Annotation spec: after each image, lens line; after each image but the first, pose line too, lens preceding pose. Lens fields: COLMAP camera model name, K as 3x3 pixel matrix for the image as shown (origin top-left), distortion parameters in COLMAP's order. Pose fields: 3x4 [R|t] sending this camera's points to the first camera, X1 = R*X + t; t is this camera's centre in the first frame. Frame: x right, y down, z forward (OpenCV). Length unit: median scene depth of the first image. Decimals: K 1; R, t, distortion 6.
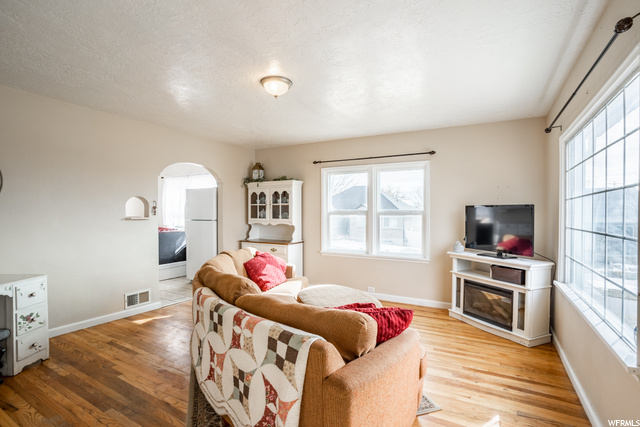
lens RADIAL K [[310.0, 0, 318.0], [0, 310.0, 217.1], [0, 0, 1]] dist [-0.003500, -0.000226]
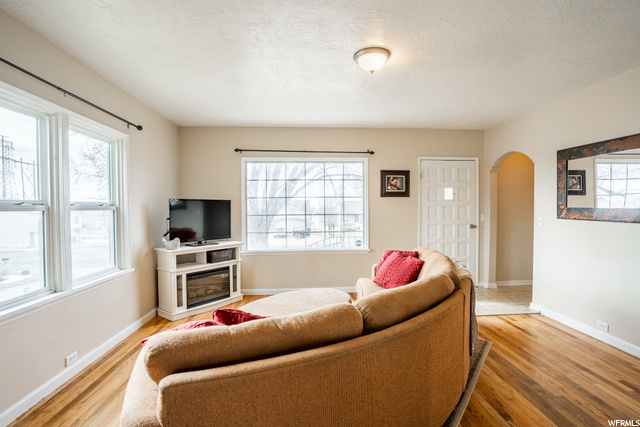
lens RADIAL K [[310.0, 0, 319.7], [0, 310.0, 212.5], [0, 0, 1]] dist [-0.003500, -0.000226]
pose [[-0.559242, -0.013508, 0.828895, -0.821726], [0.000912, 0.999857, 0.016909, -0.016807], [-0.829004, 0.010212, -0.559149, 1.702546]]
